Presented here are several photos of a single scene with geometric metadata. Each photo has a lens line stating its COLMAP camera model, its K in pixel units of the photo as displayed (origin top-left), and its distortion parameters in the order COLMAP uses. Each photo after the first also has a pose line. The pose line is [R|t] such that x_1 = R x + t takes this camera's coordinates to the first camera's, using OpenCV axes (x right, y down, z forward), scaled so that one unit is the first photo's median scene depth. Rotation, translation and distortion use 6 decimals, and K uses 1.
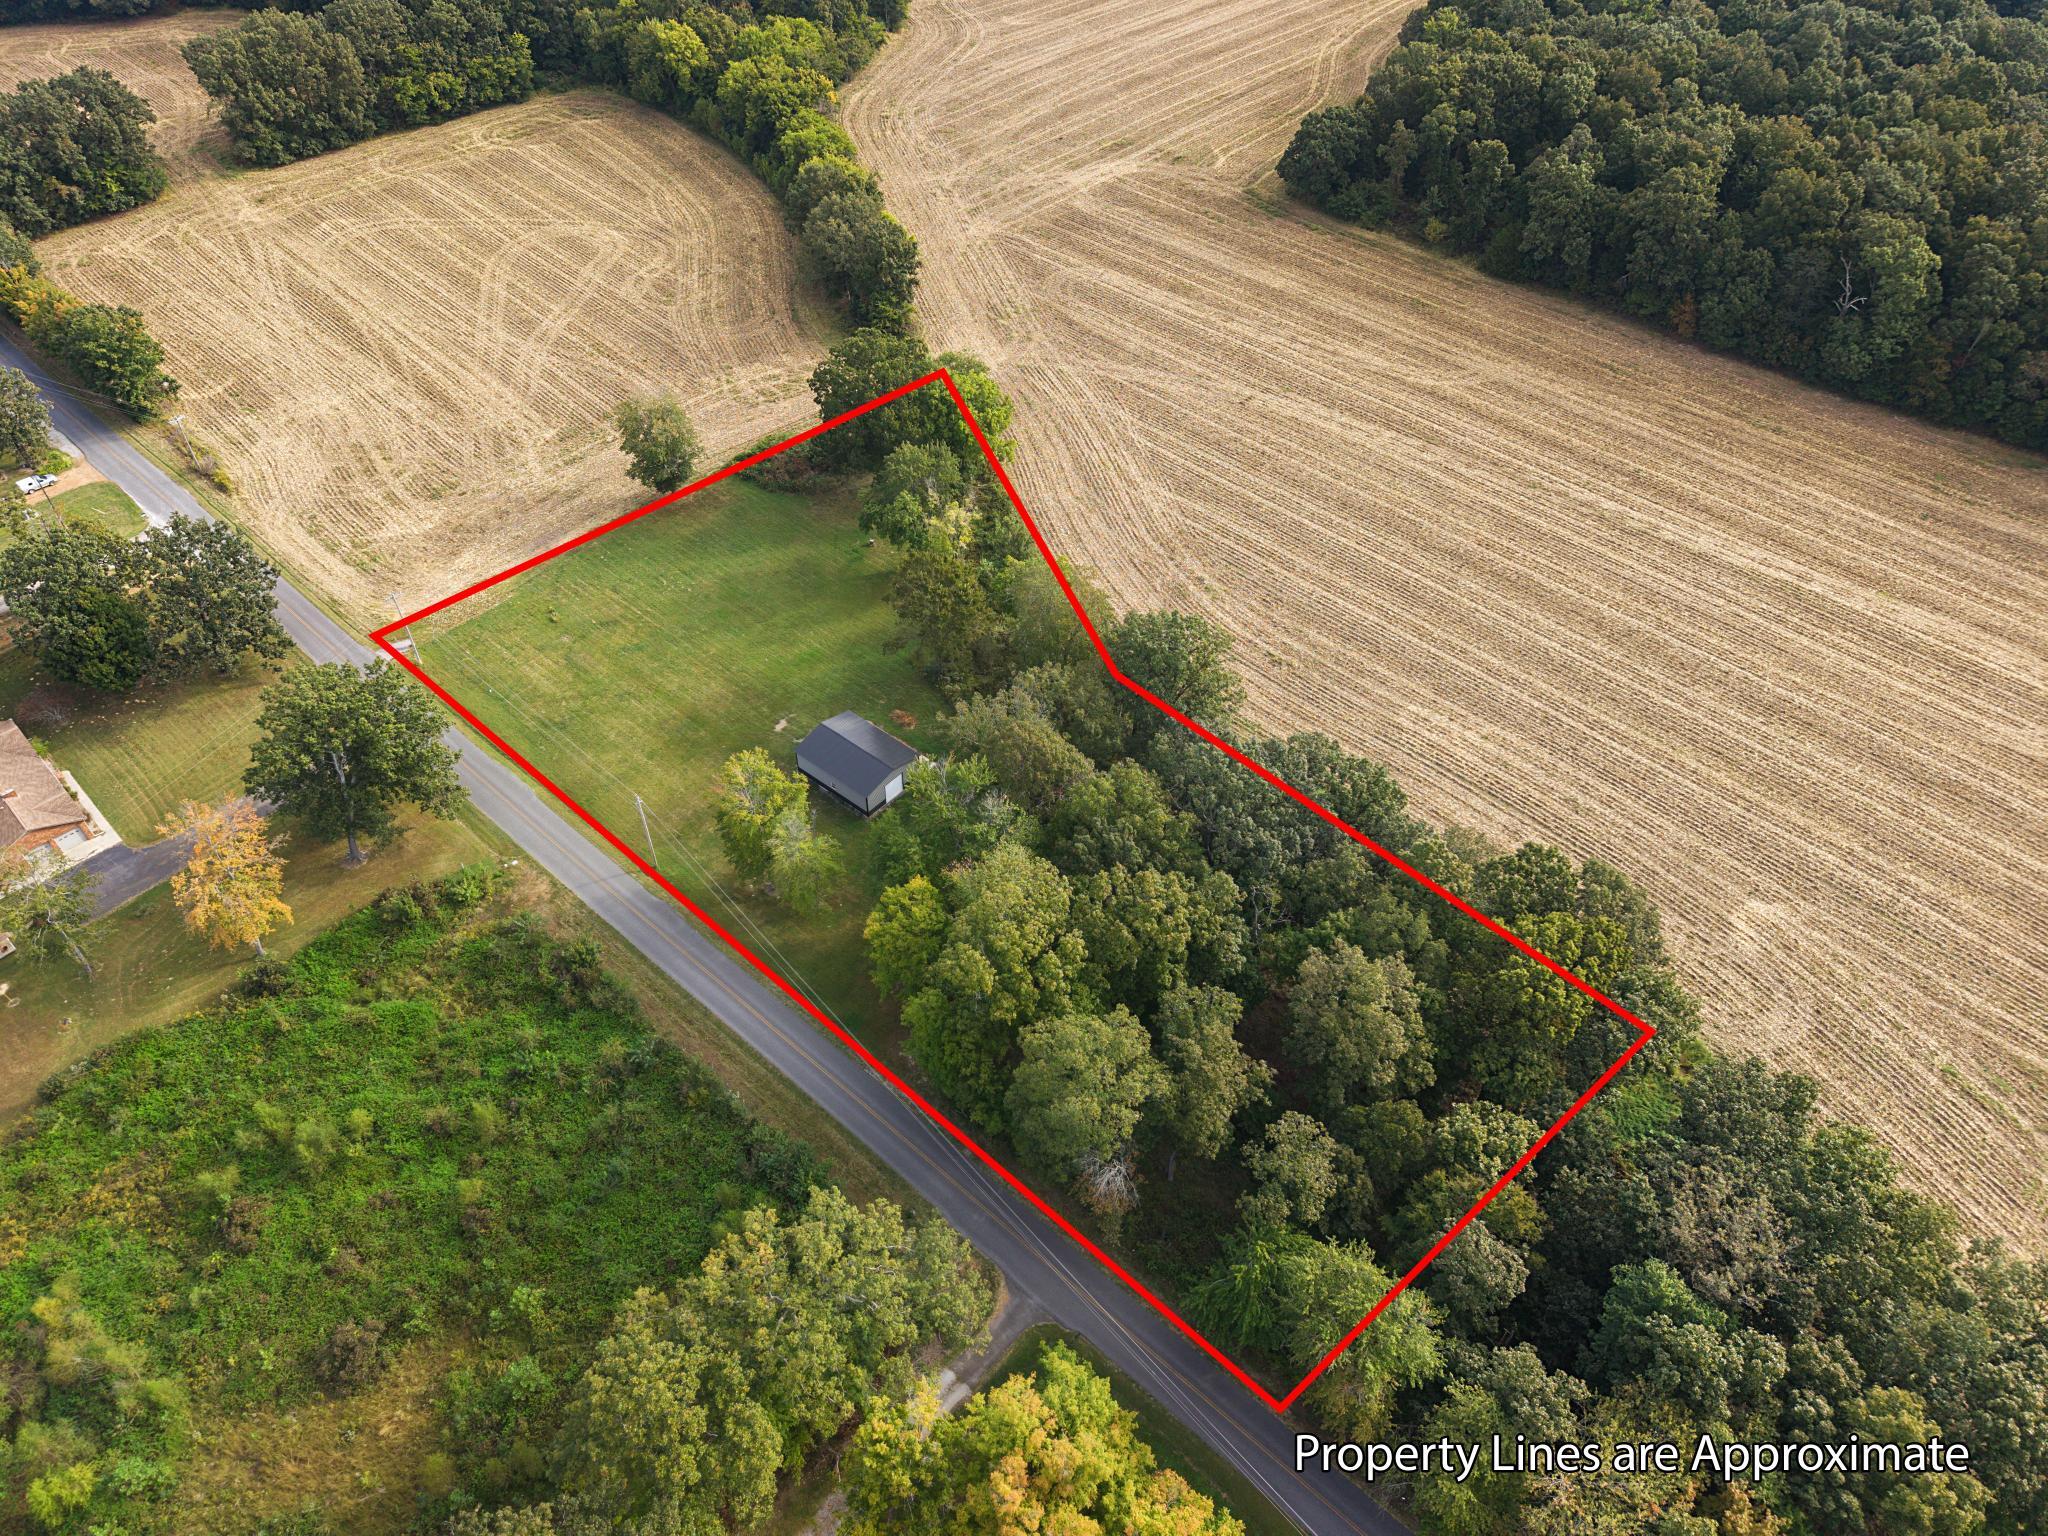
lens RADIAL K [[1404.2, 0, 1008.8], [0, 1404.2, 771.2], [0, 0, 1]] dist [0.007635, -0.005262]
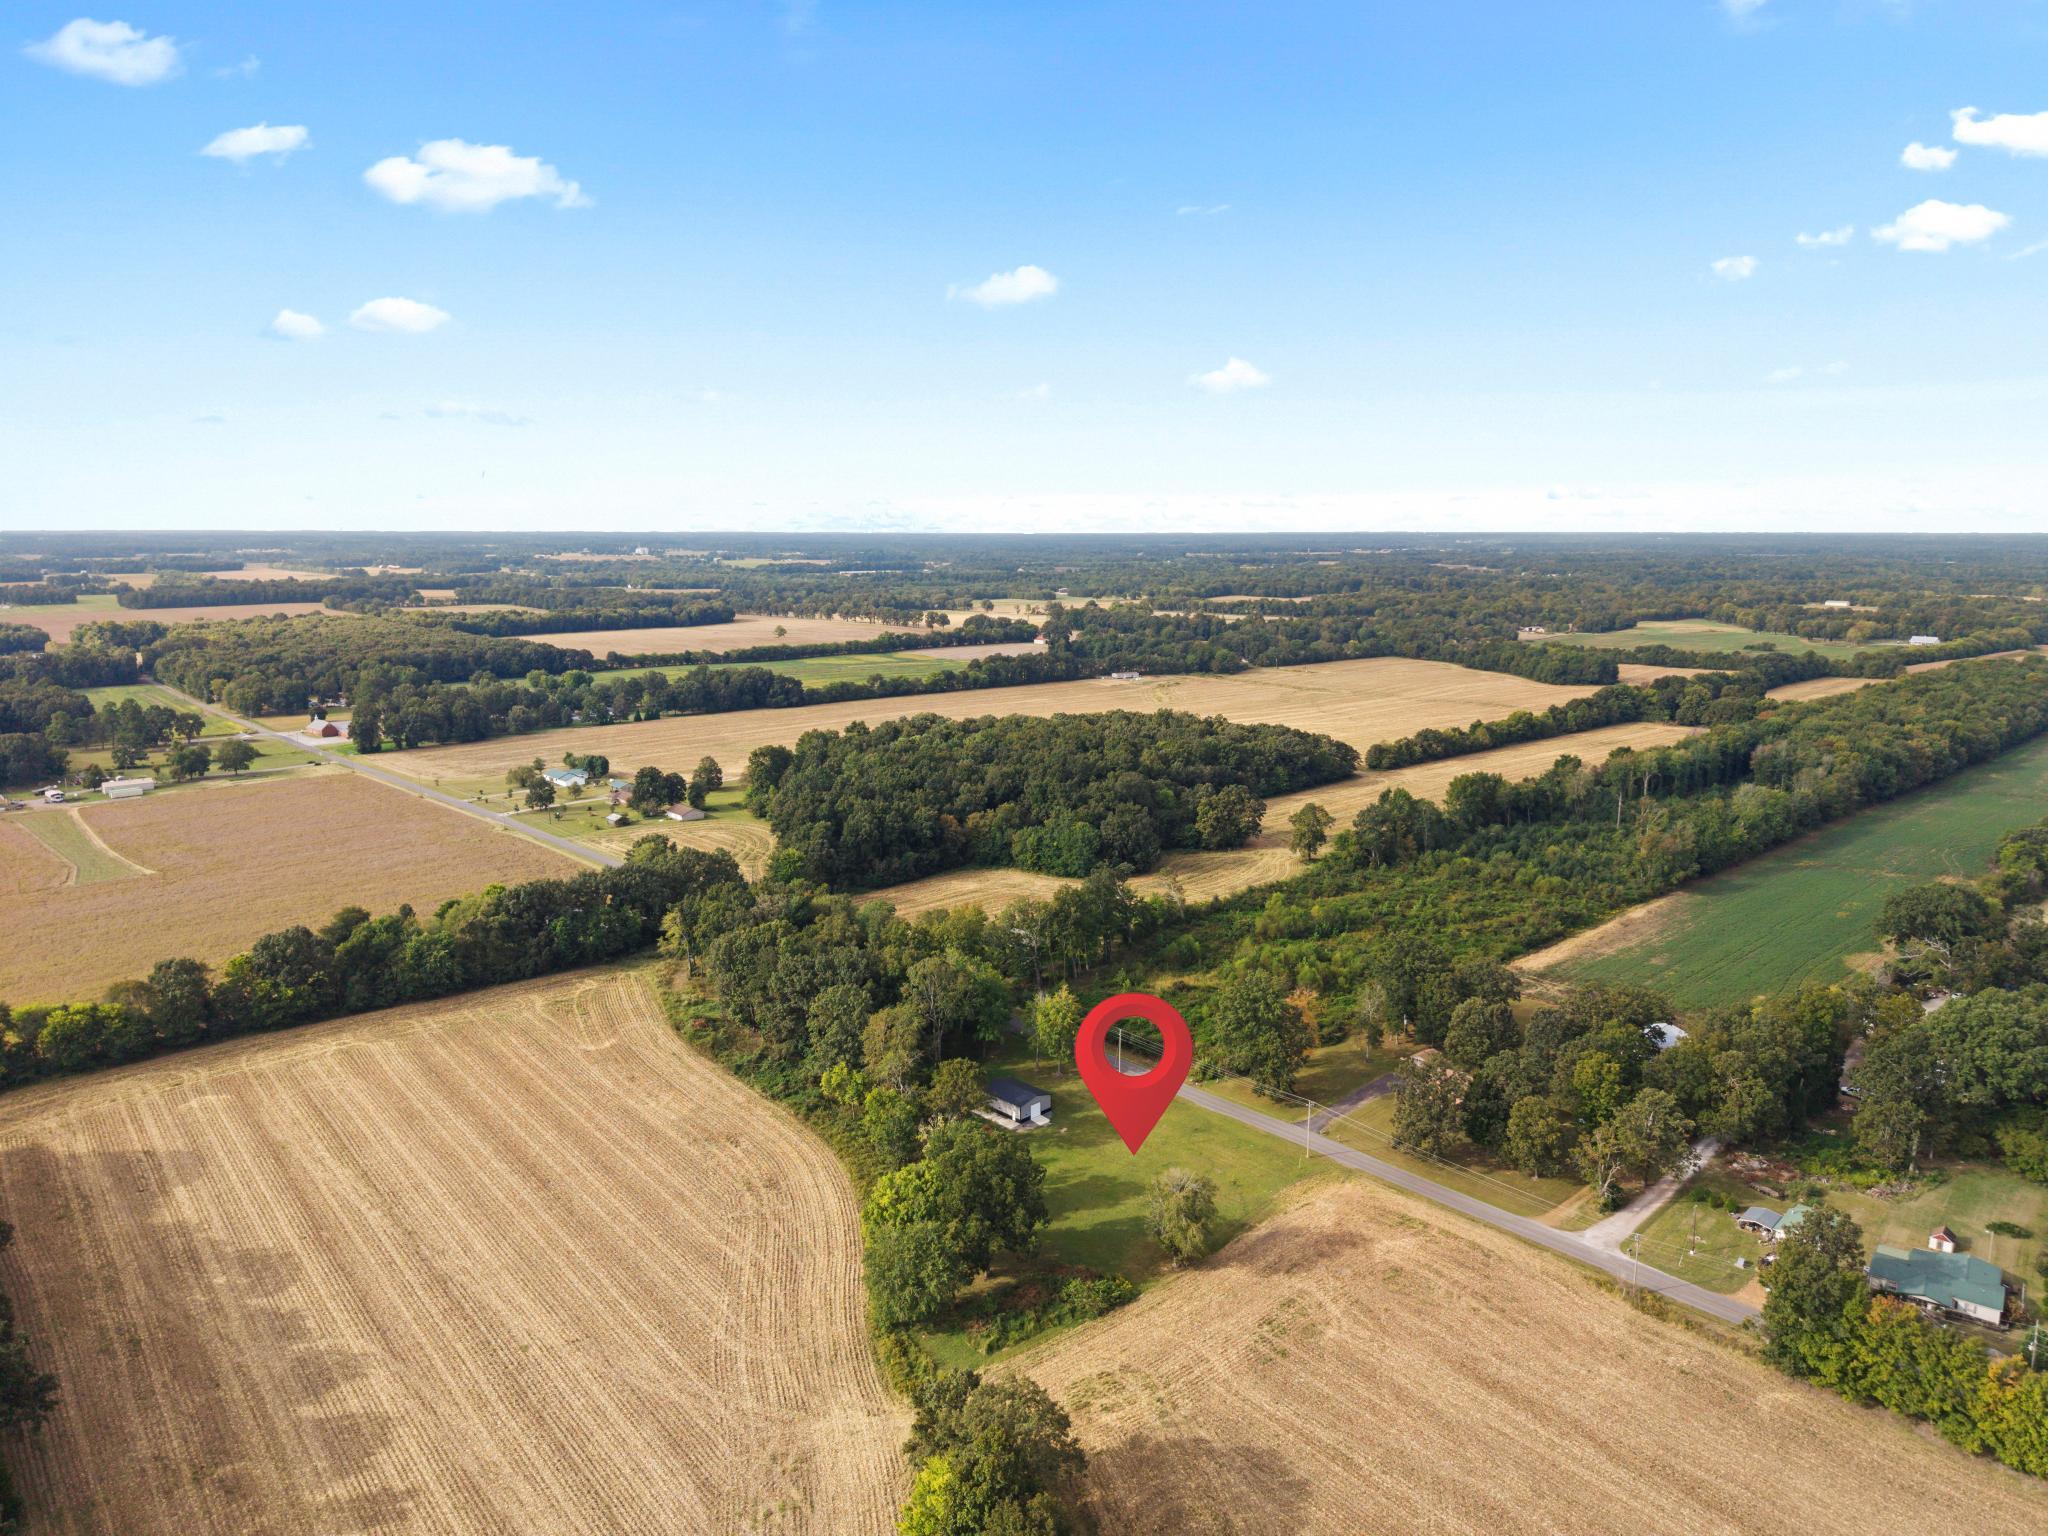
lens RADIAL K [[1348.3, 0, 1024.0], [0, 1348.3, 768.0], [0, 0, 1]] dist [0.081511, -0.115138]
pose [[-0.996139, -0.023235, 0.084655, -0.177753], [0.055355, 0.582199, 0.811160, -1.143336], [-0.068133, 0.812714, -0.578665, 1.160083]]
